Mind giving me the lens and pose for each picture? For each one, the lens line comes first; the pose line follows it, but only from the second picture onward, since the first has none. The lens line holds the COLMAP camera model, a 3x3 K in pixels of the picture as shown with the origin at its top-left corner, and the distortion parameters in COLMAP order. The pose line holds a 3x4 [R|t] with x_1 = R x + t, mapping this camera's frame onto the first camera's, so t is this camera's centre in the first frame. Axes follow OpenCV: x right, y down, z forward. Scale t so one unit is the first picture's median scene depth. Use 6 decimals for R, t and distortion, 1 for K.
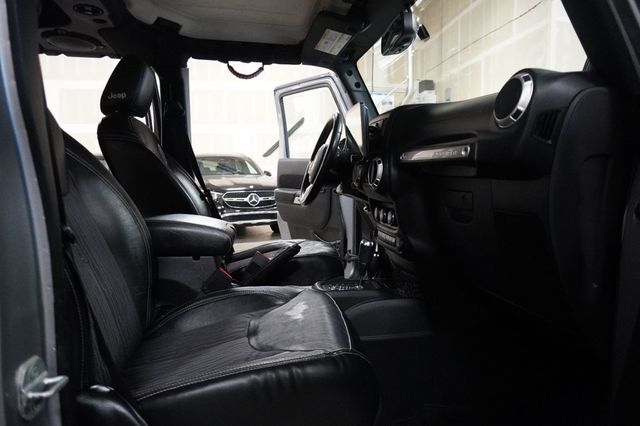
lens RADIAL K [[441.5, 0, 320.4], [0, 441.5, 212.2], [0, 0, 1]] dist [-0.042303, 0.020266]
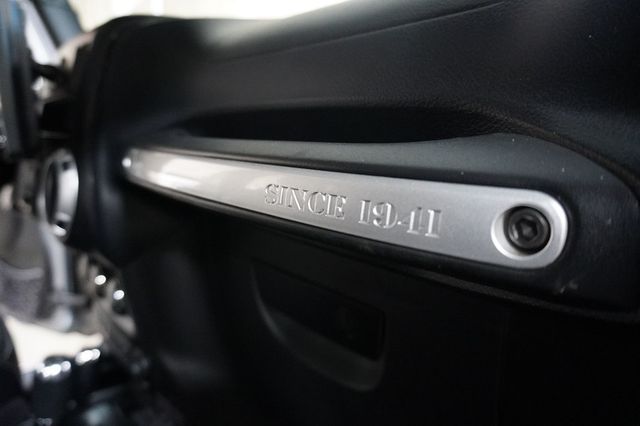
lens RADIAL K [[441.5, 0, 319.7], [0, 441.5, 216.0], [0, 0, 1]] dist [-0.042303, 0.020266]
pose [[0.857136, -0.055099, 0.512135, 0.127843], [0.006713, 0.995373, 0.095855, -0.106309], [-0.515046, -0.078723, 0.853540, 0.602978]]
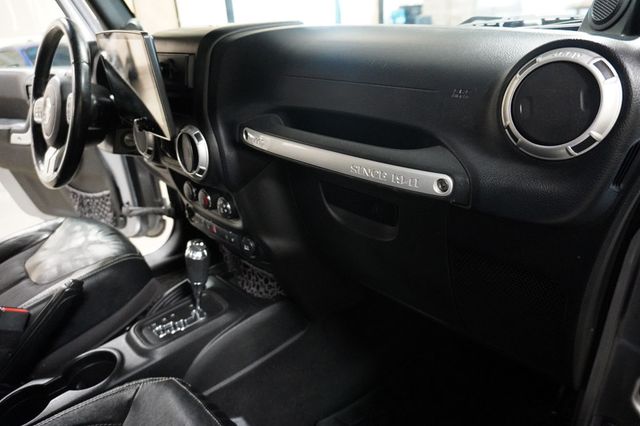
lens RADIAL K [[441.5, 0, 318.2], [0, 441.5, 214.4], [0, 0, 1]] dist [-0.042303, 0.020266]
pose [[0.831383, -0.285985, 0.476460, -0.039198], [0.113496, 0.926720, 0.358203, -0.209510], [-0.543986, -0.243728, 0.802917, 0.428437]]
